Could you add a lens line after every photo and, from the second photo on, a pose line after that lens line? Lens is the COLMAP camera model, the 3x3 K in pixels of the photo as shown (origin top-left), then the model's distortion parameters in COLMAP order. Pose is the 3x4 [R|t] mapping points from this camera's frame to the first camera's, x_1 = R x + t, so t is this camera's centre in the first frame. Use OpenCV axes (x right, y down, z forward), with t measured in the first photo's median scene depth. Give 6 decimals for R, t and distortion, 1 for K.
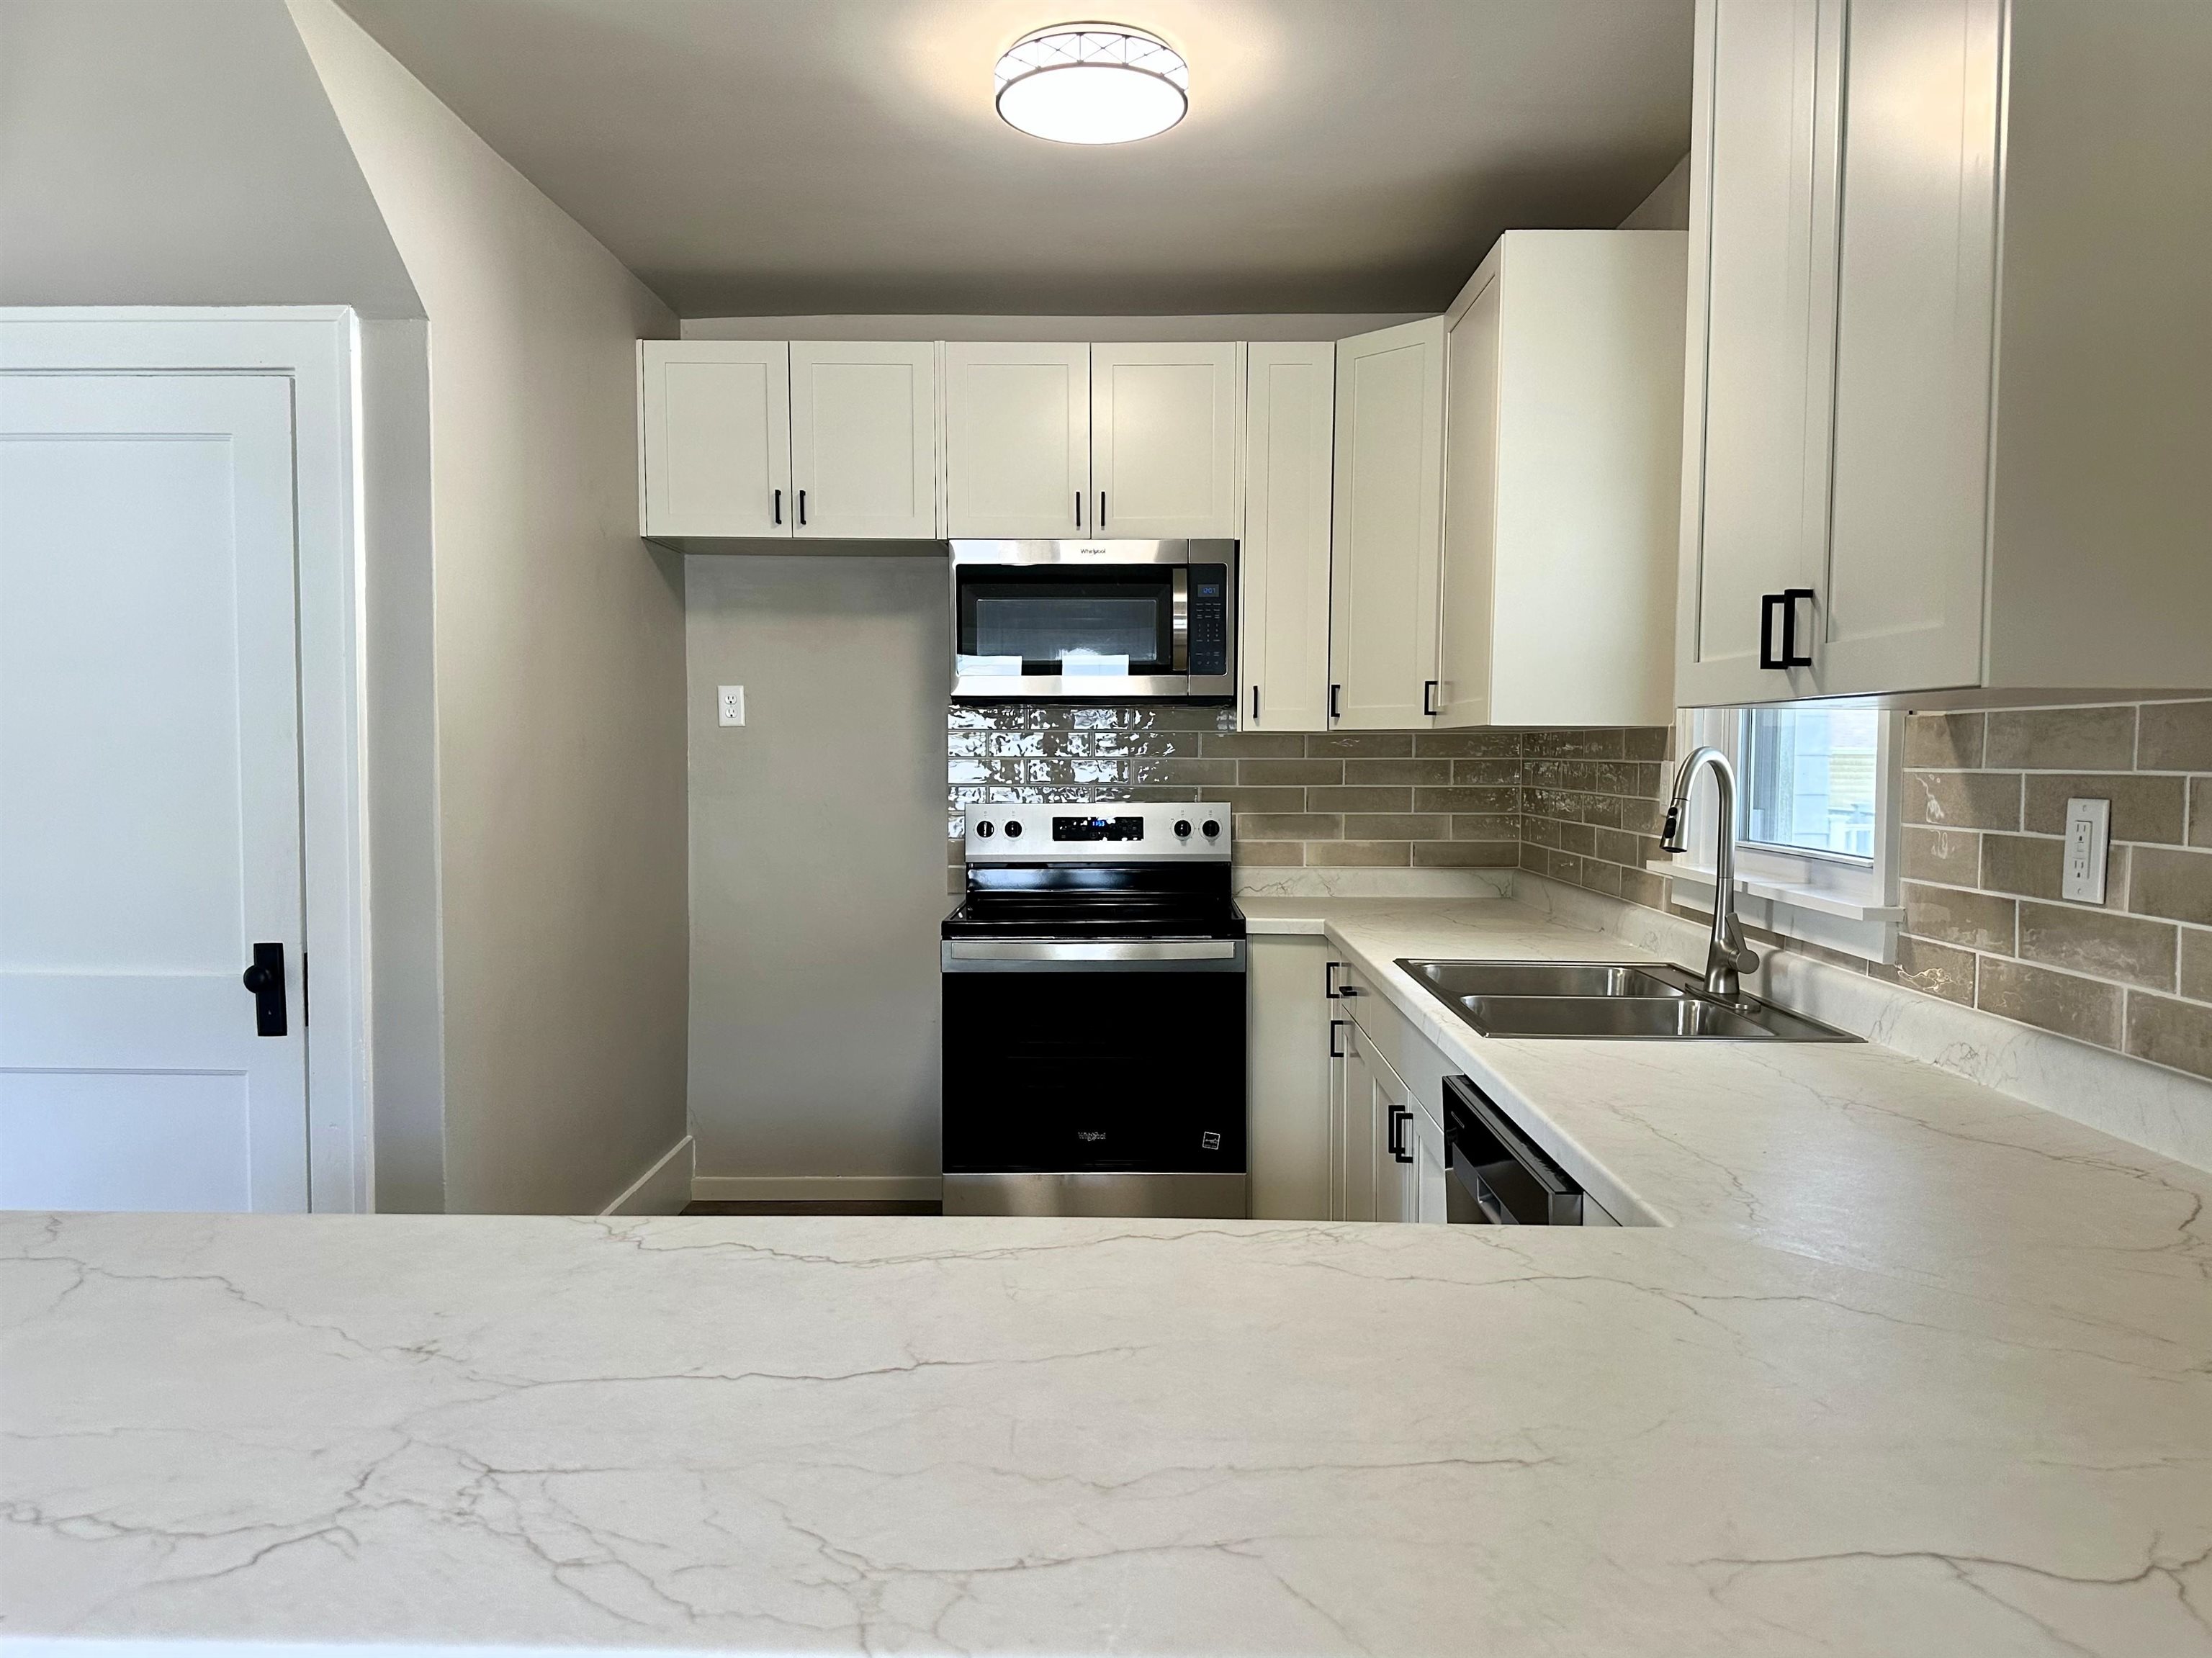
lens RADIAL K [[1534.3, 0, 1110.7], [0, 1534.3, 858.8], [0, 0, 1]] dist [0.074606, -0.094676]
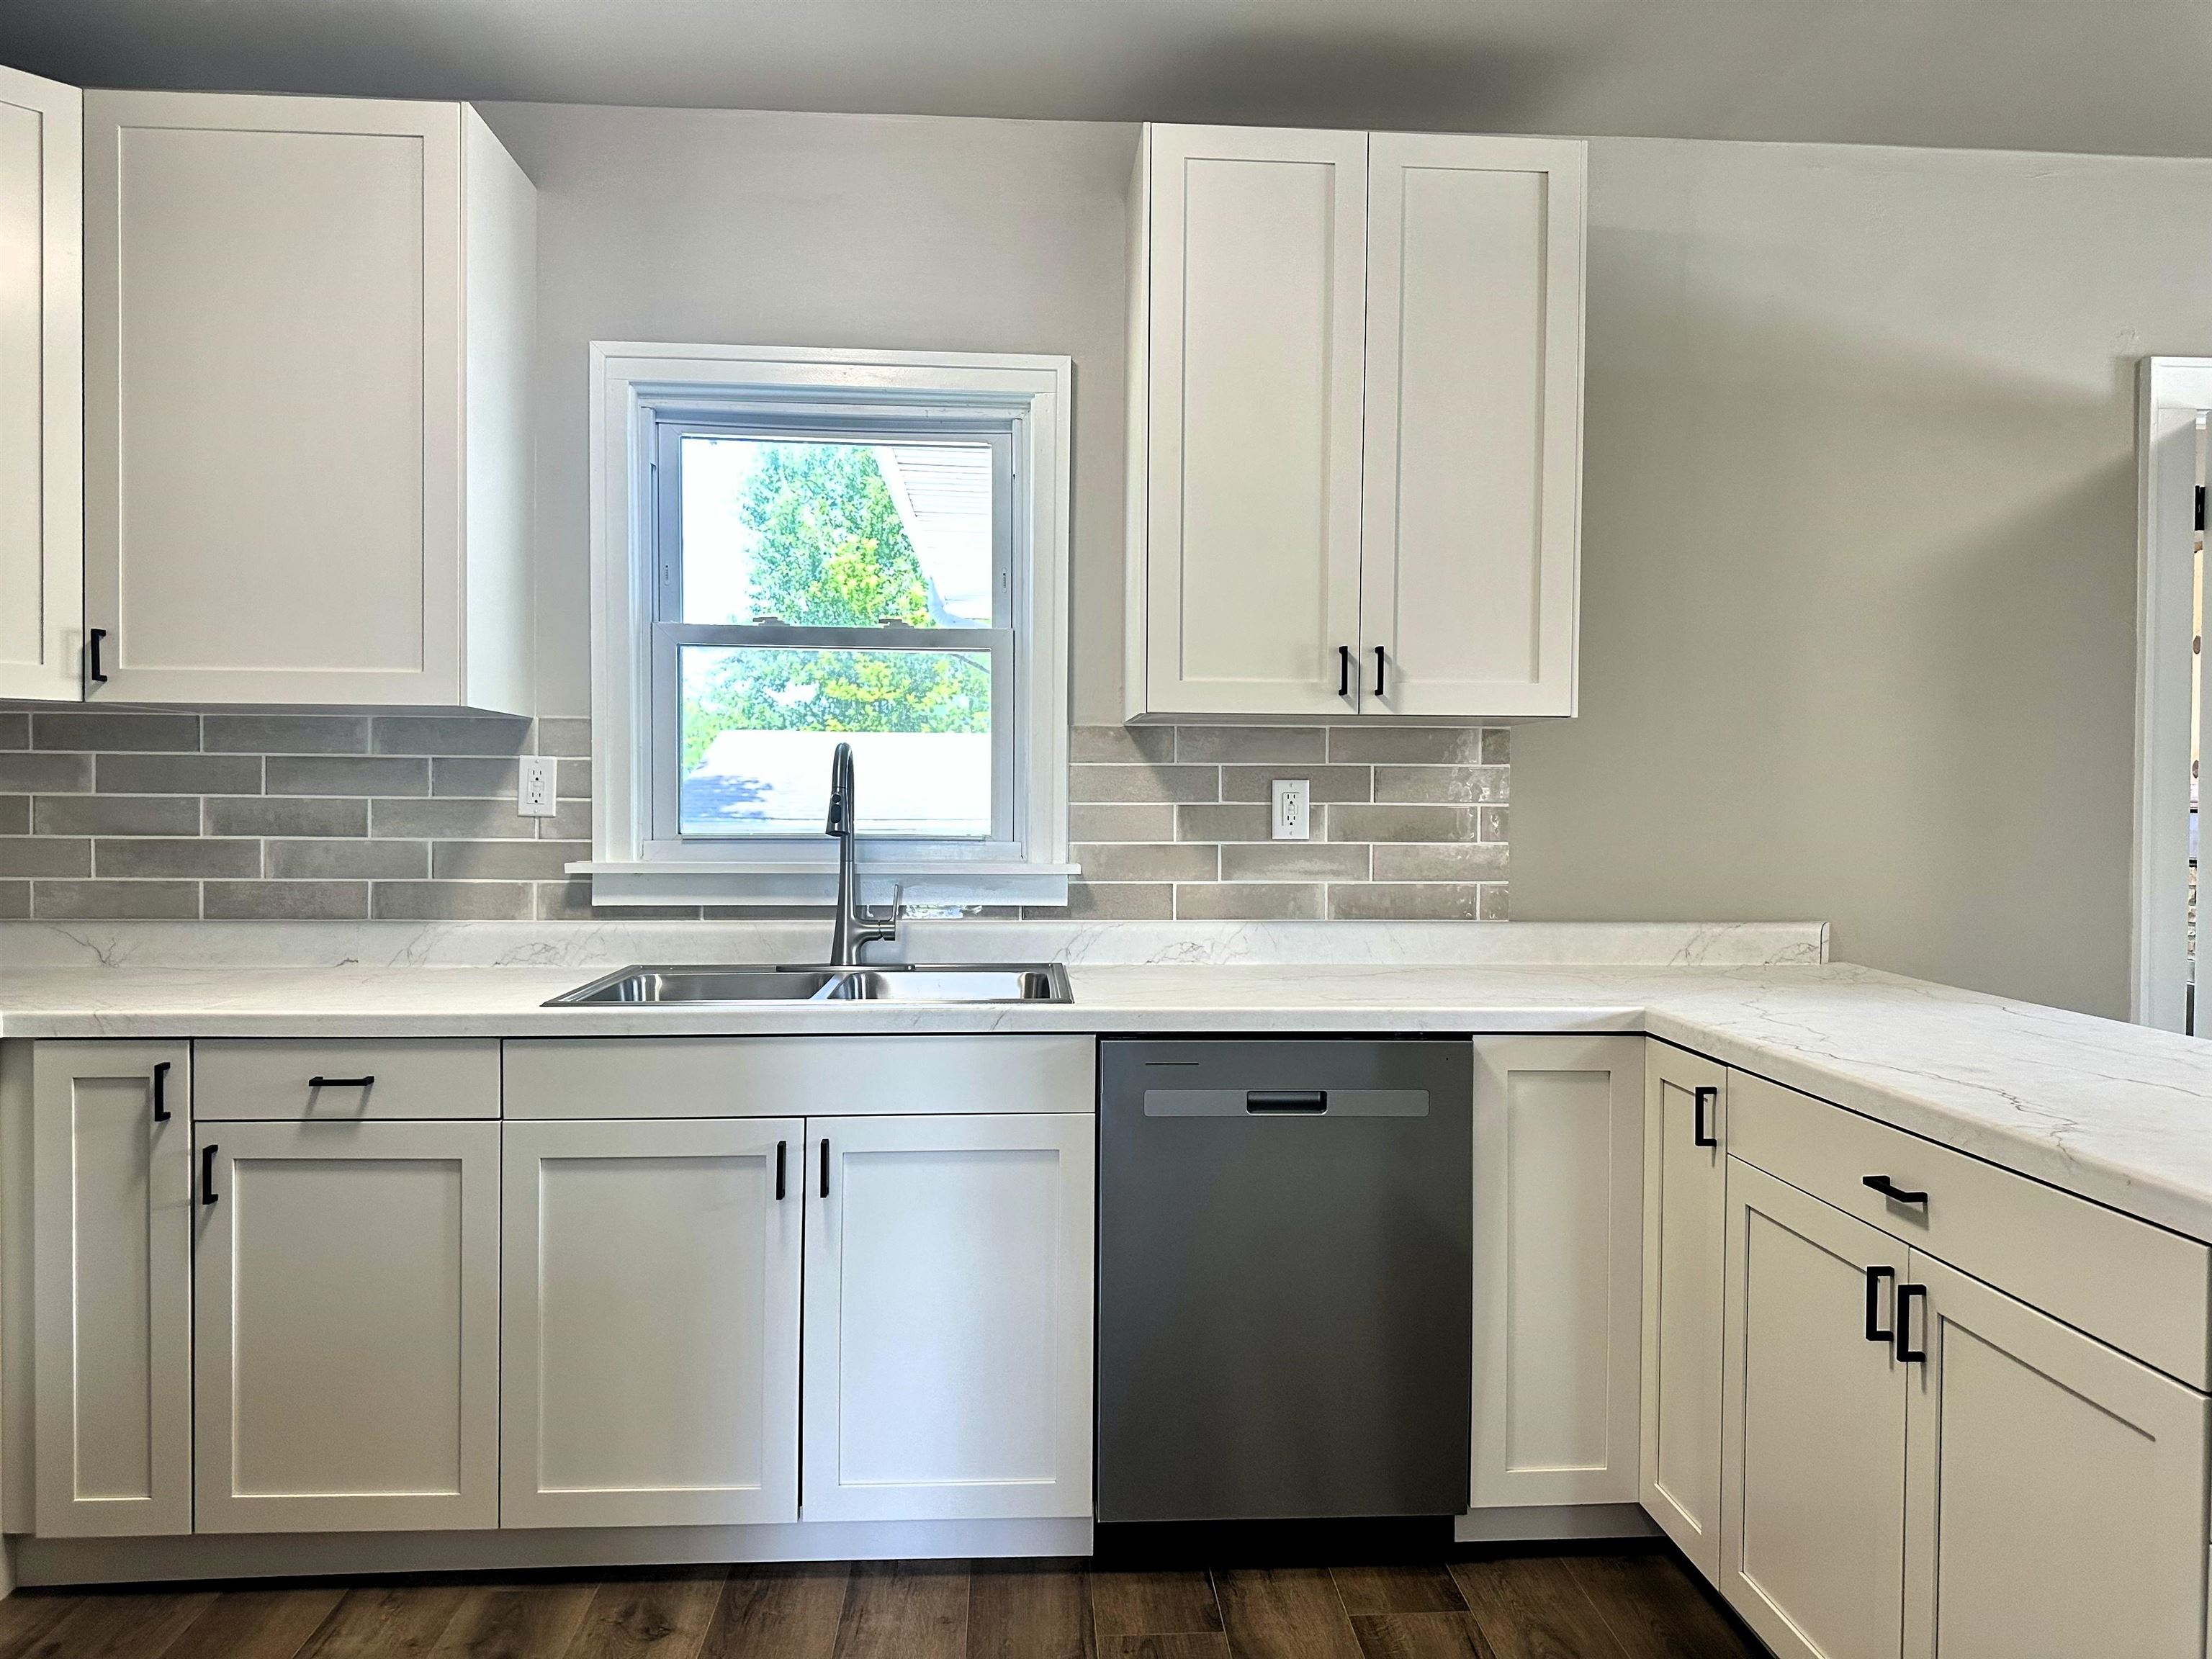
lens RADIAL K [[1564.2, 0, 1108.3], [0, 1564.2, 834.8], [0, 0, 1]] dist [0.071382, -0.101128]
pose [[-0.085475, -0.035616, 0.995704, -0.595795], [0.061340, 0.997277, 0.040938, -0.033307], [-0.994450, 0.064575, -0.083057, 0.735106]]
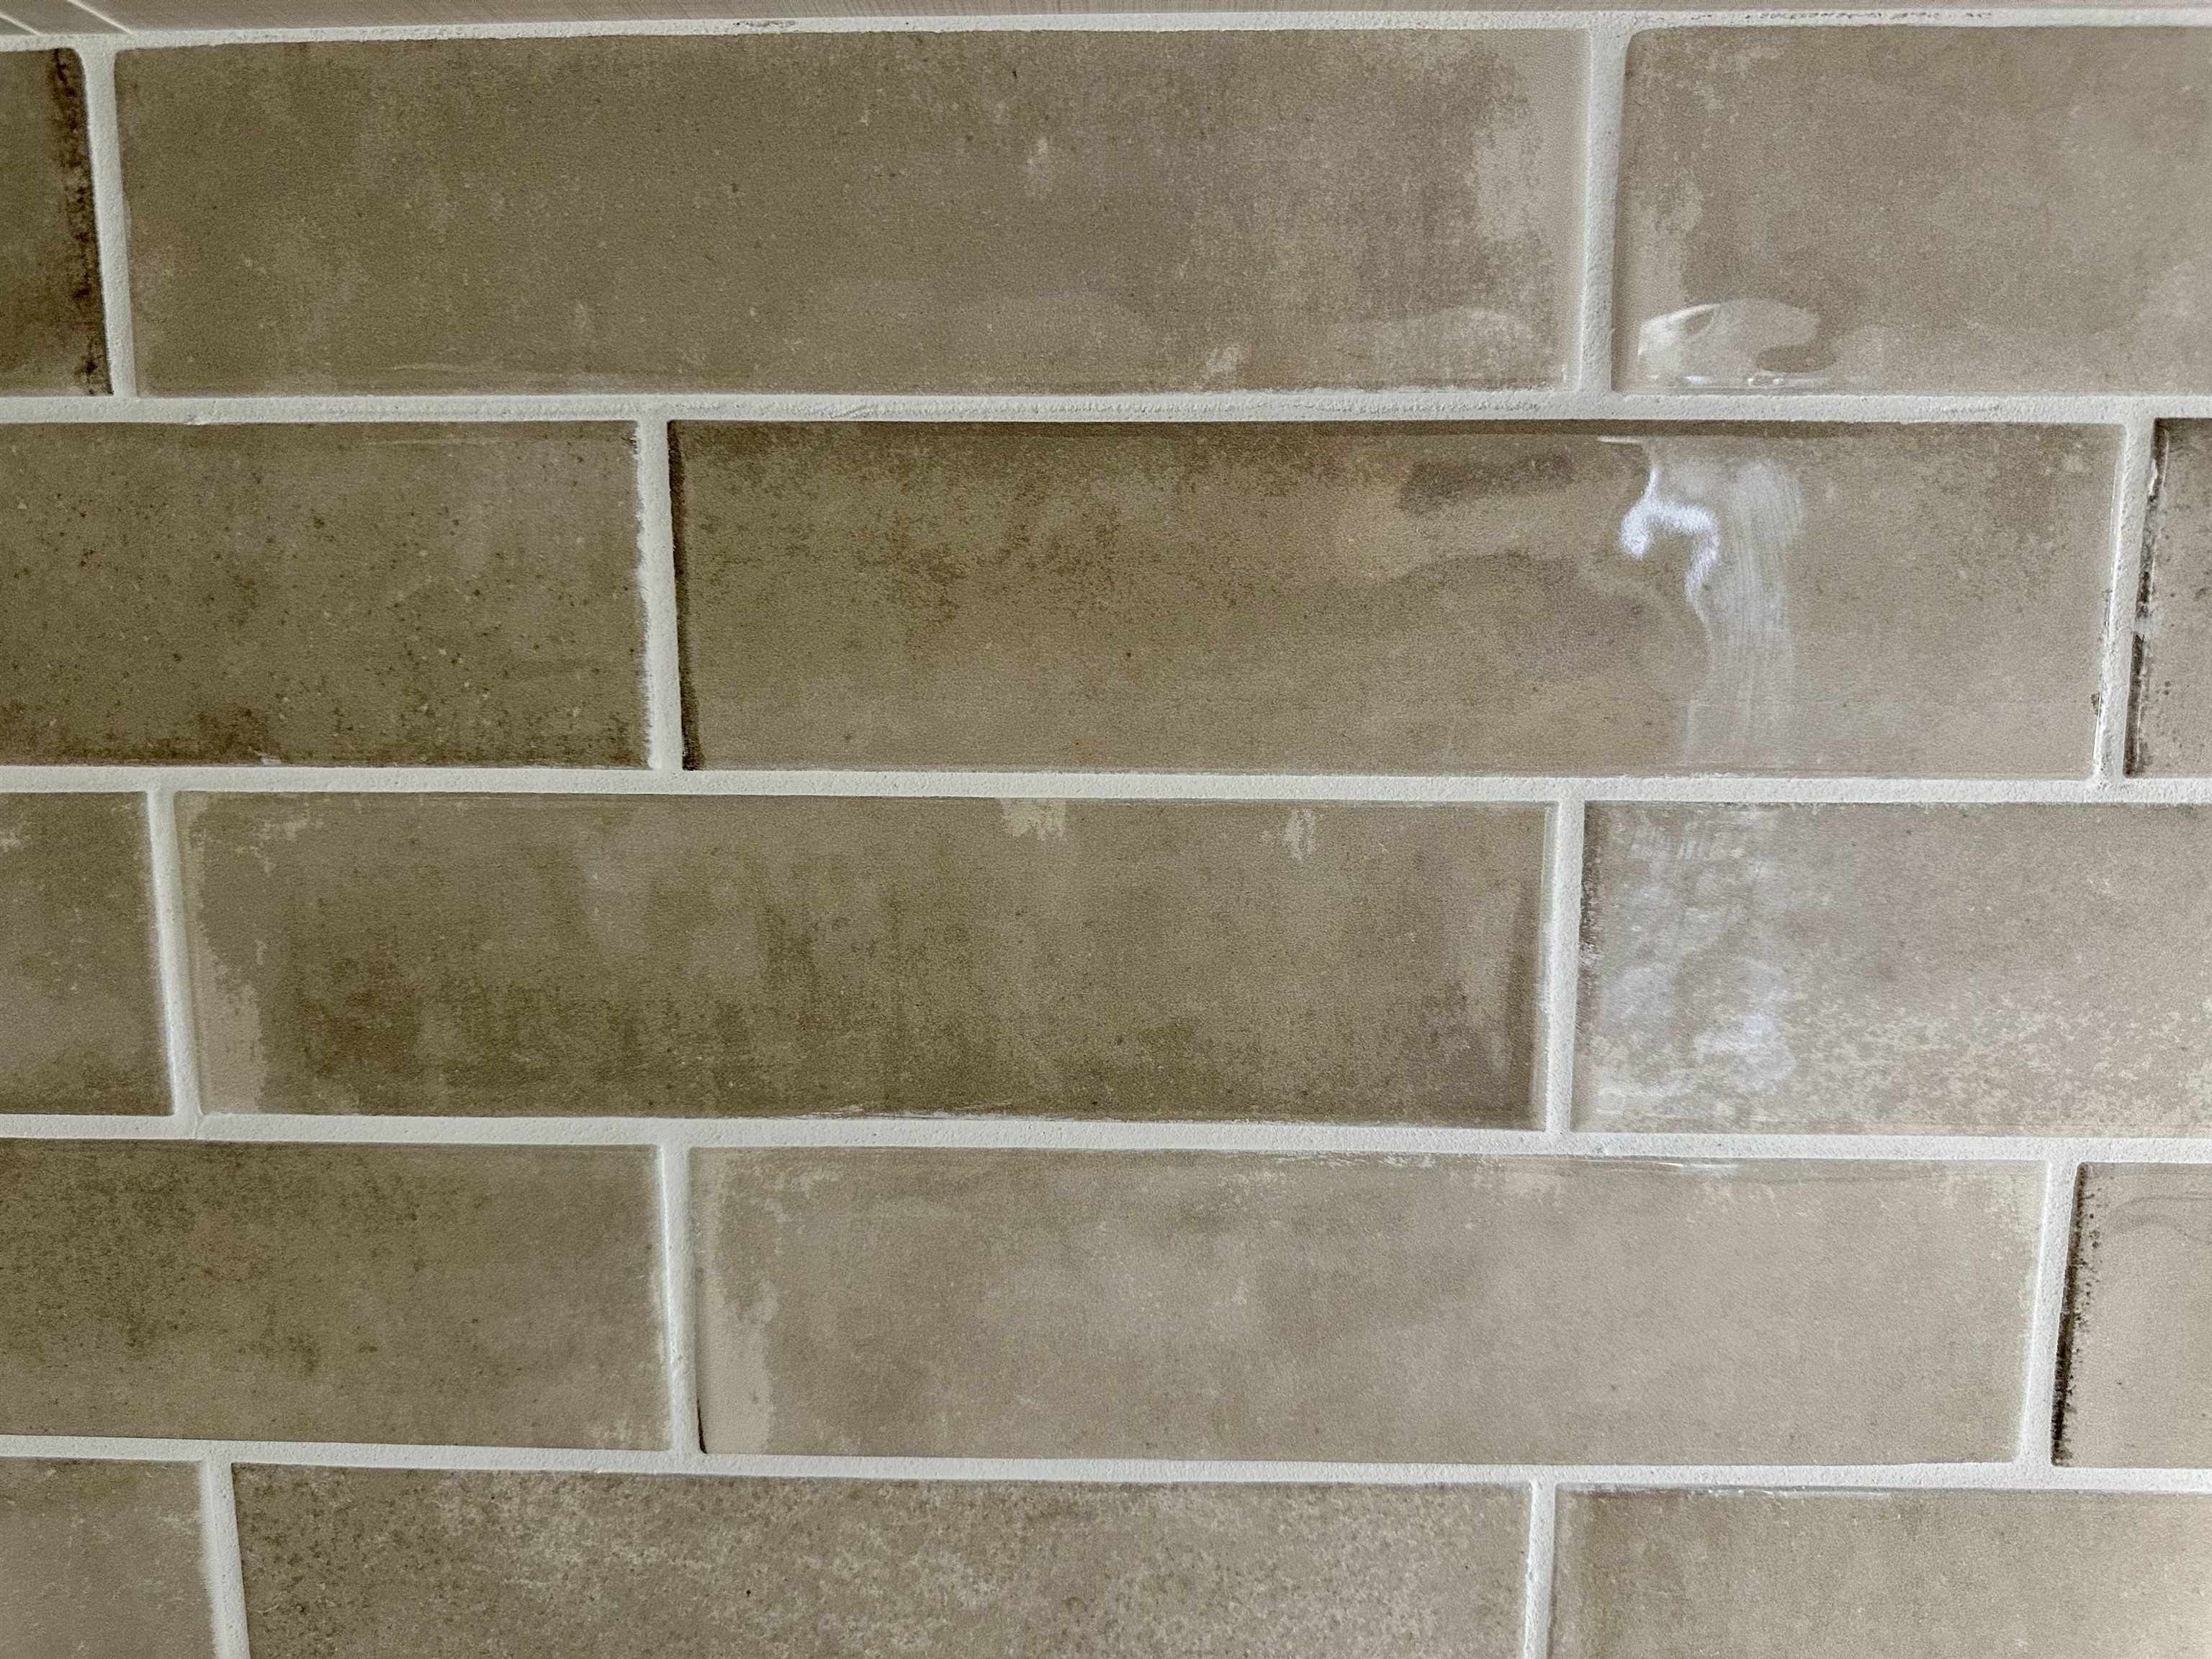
lens RADIAL K [[1564.2, 0, 1108.3], [0, 1564.2, 834.8], [0, 0, 1]] dist [0.071382, -0.101128]
pose [[0.011836, -0.161313, 0.986832, 0.255654], [0.072025, 0.984475, 0.160064, -0.059267], [-0.997333, 0.069182, 0.023270, 1.112154]]
